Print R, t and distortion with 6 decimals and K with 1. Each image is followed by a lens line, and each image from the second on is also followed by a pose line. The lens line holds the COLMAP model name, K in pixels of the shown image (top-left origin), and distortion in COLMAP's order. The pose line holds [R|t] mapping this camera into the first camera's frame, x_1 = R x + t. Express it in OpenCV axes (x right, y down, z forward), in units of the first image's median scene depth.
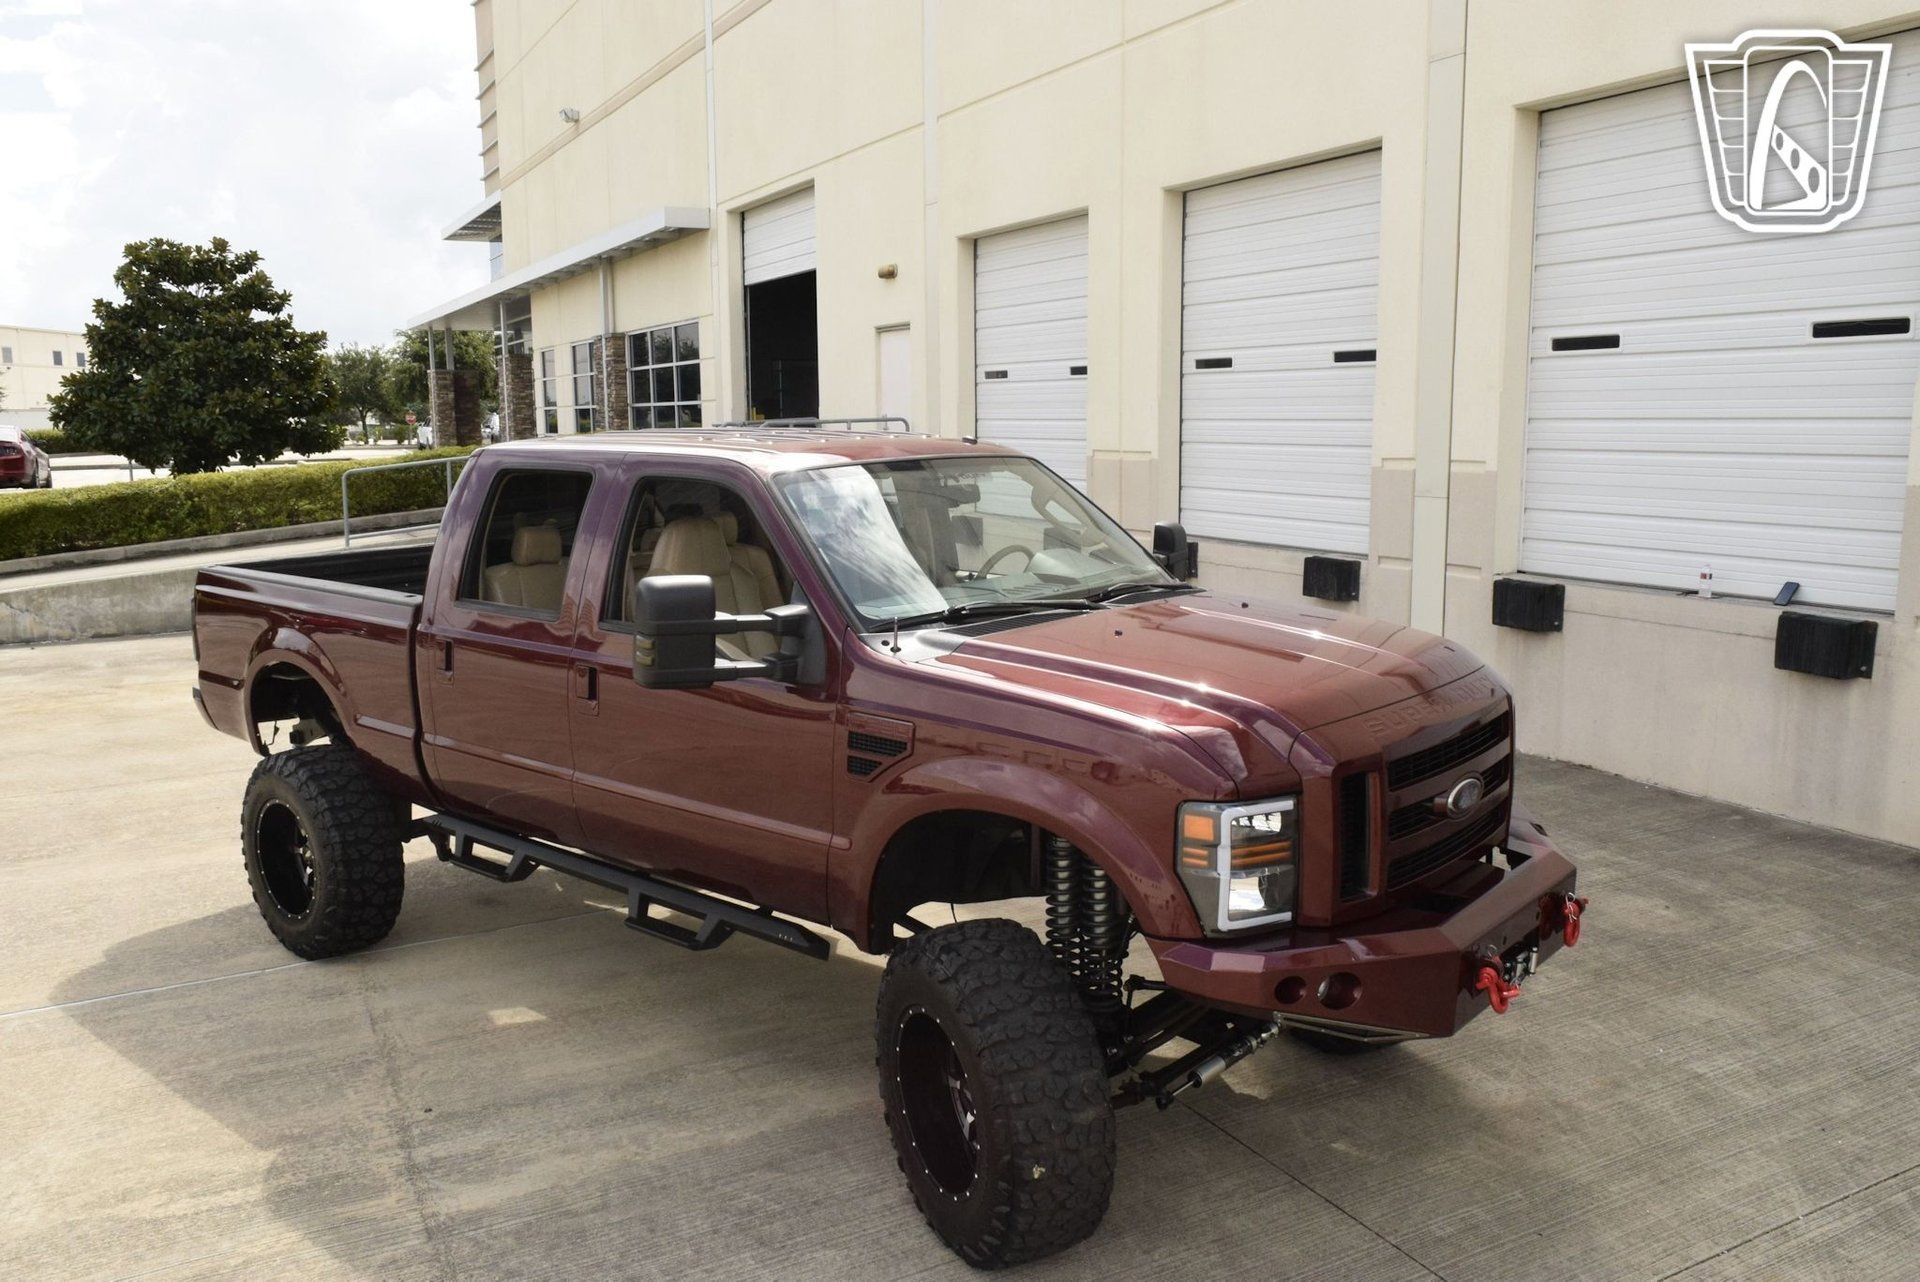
lens RADIAL K [[1502.7, 0, 957.4], [0, 1502.7, 637.6], [0, 0, 1]] dist [-0.012536, 0.006734]
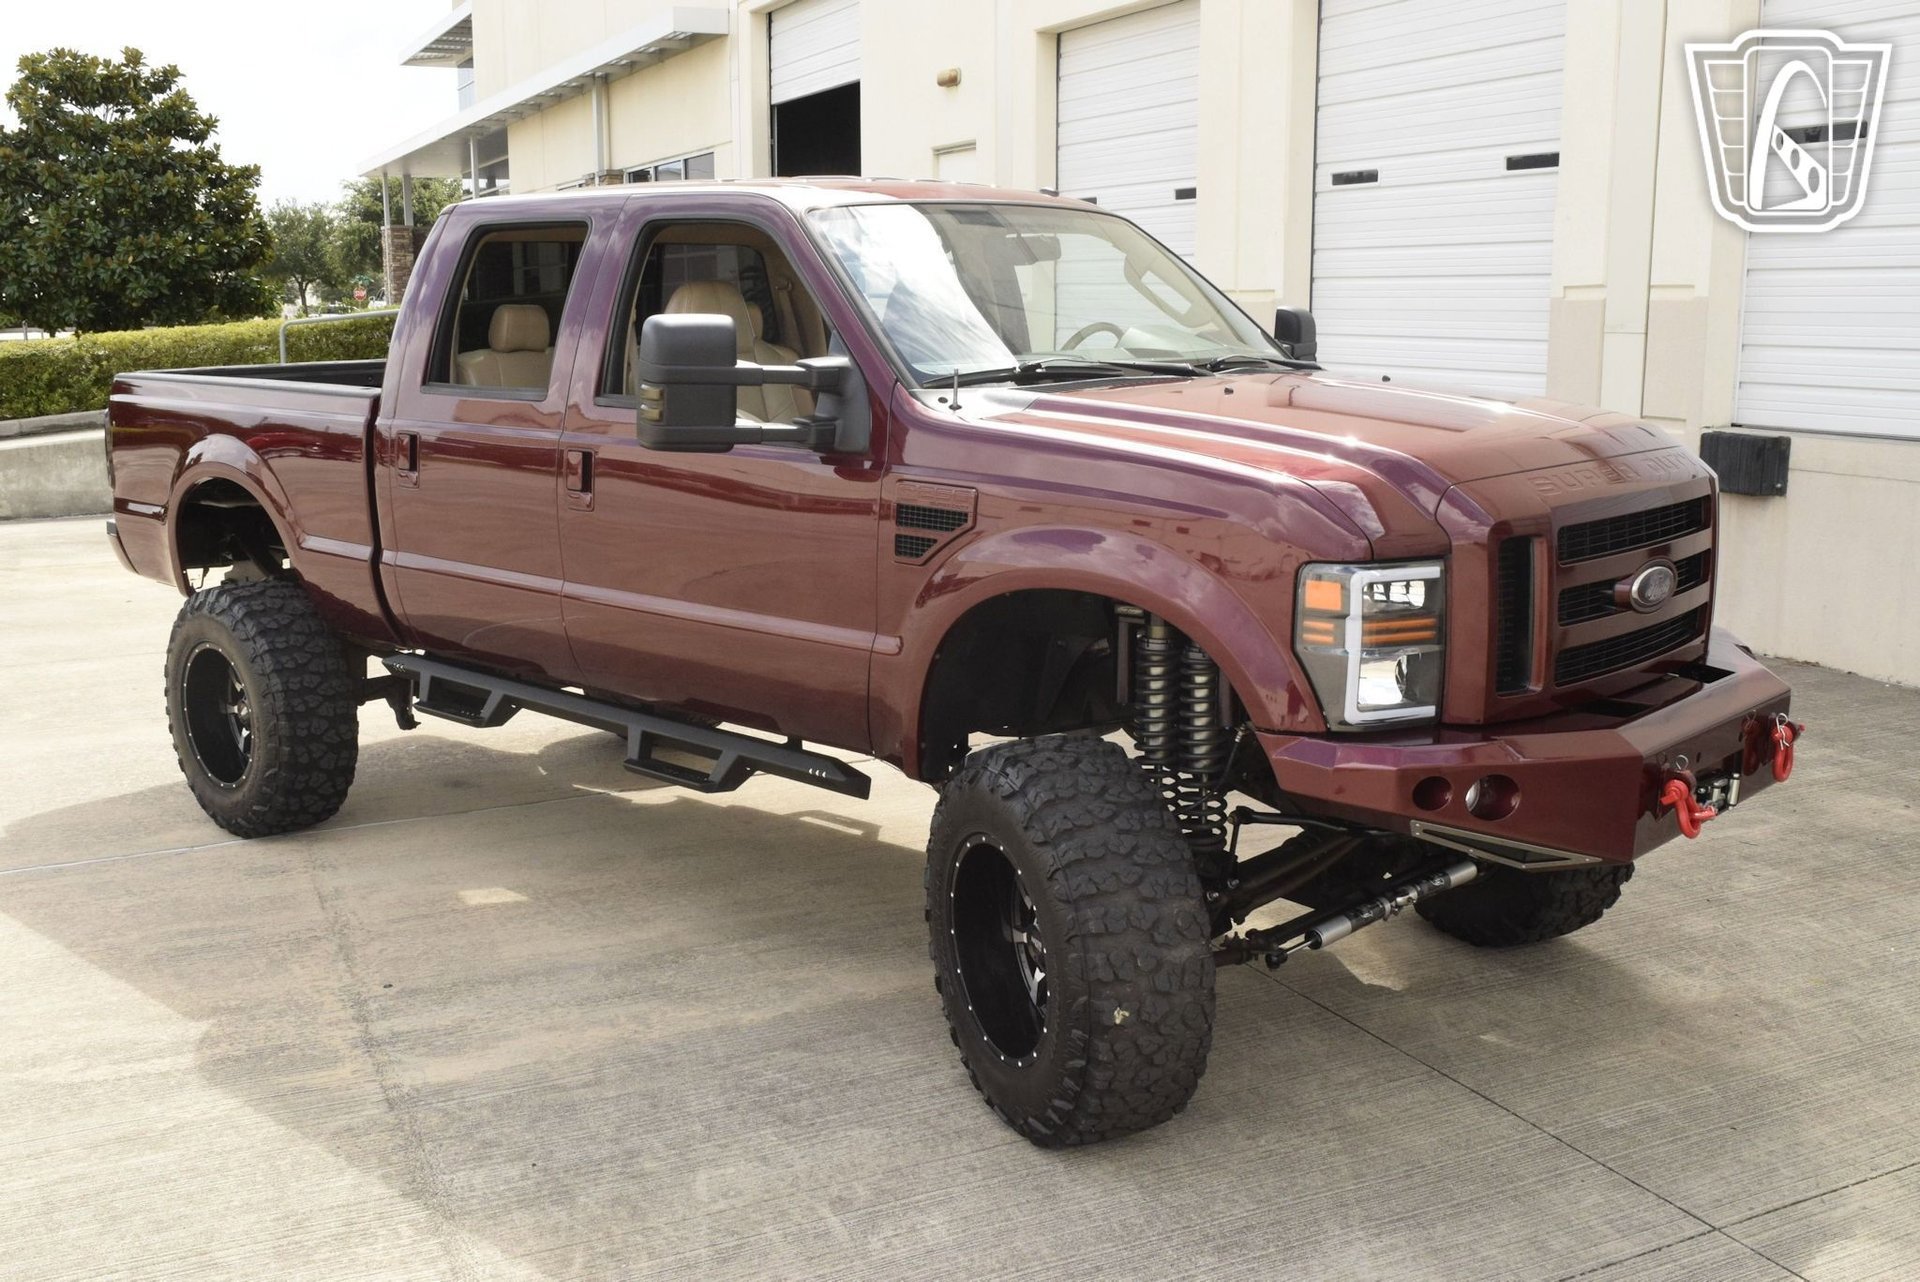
lens RADIAL K [[1867.1, 0, 960.9], [0, 1867.1, 638.7], [0, 0, 1]] dist [-0.024318, 0.002904]
pose [[0.999253, 0.013240, -0.036310, 0.000431], [-0.012118, 0.999448, 0.030937, 0.088885], [0.036700, -0.030474, 0.998862, -0.017139]]
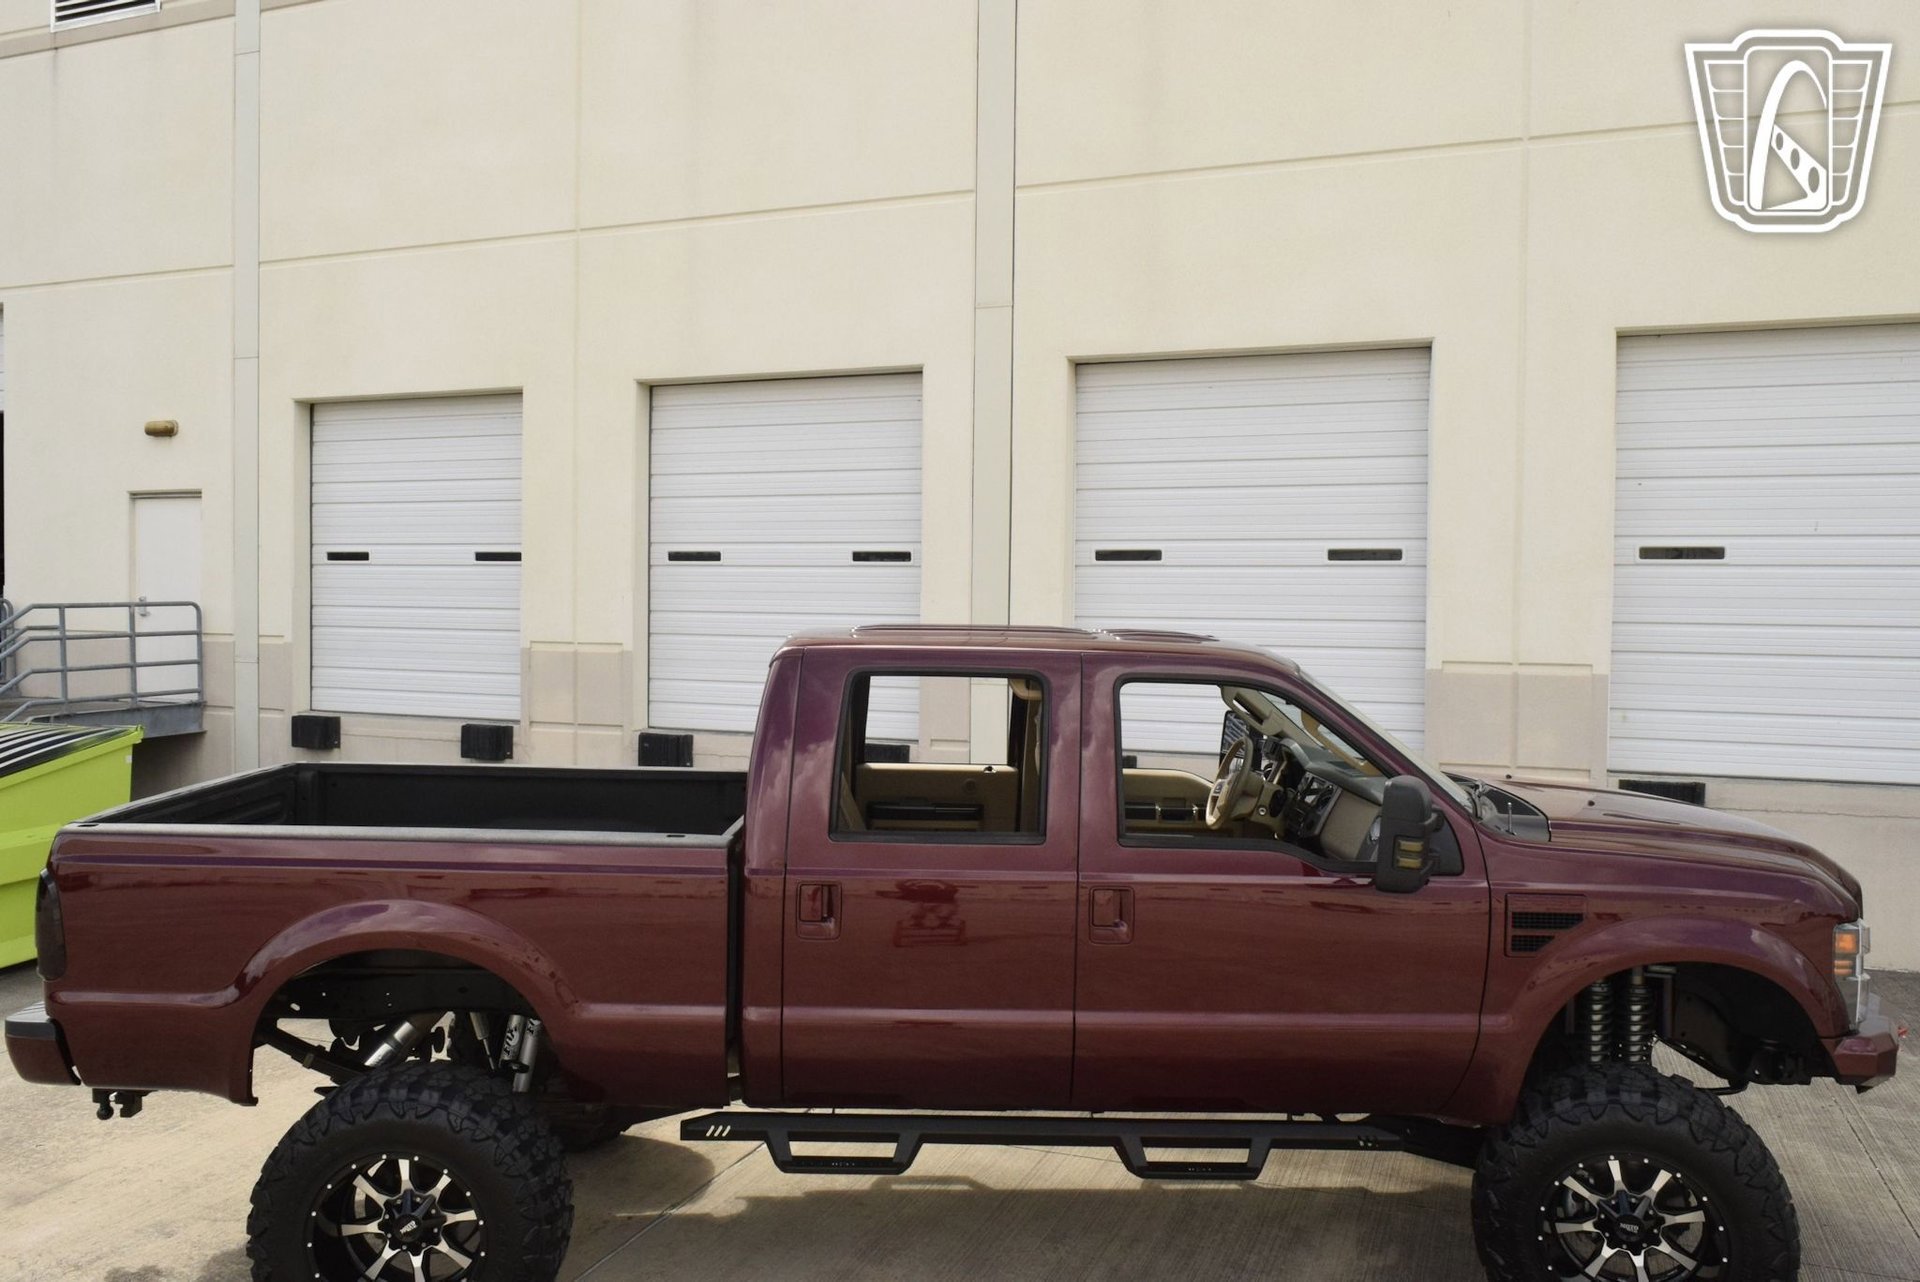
lens RADIAL K [[1483.5, 0, 953.7], [0, 1483.5, 637.8], [0, 0, 1]] dist [-0.012681, 0.005136]
pose [[0.749796, 0.001981, 0.661667, -0.915553], [0.079904, 0.992406, -0.093518, -0.055171], [-0.656827, 0.122989, 0.743943, 0.393441]]
